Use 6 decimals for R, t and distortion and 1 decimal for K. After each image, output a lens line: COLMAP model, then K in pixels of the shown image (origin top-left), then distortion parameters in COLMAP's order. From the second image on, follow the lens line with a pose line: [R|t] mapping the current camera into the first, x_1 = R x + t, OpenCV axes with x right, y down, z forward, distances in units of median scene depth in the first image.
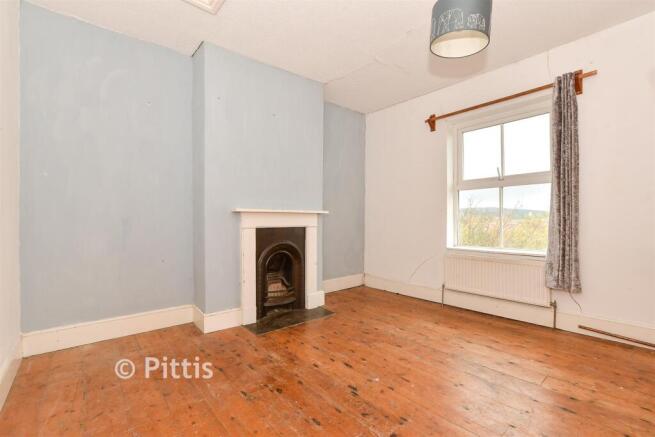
lens RADIAL K [[289.0, 0, 327.5], [0, 289.0, 218.5], [0, 0, 1]] dist [-0.004608, -0.000315]
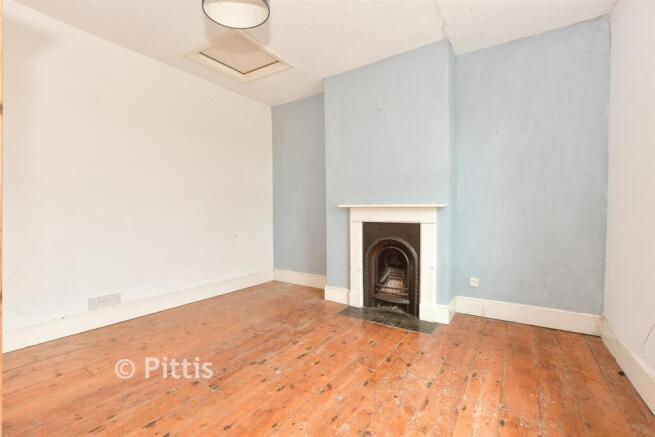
lens RADIAL K [[289.0, 0, 327.5], [0, 289.0, 218.5], [0, 0, 1]] dist [-0.004608, -0.000315]
pose [[0.284072, 0.021695, -0.958557, 0.744451], [0.002265, 0.999726, 0.023298, -0.006855], [0.958800, -0.008790, 0.283945, 0.550154]]
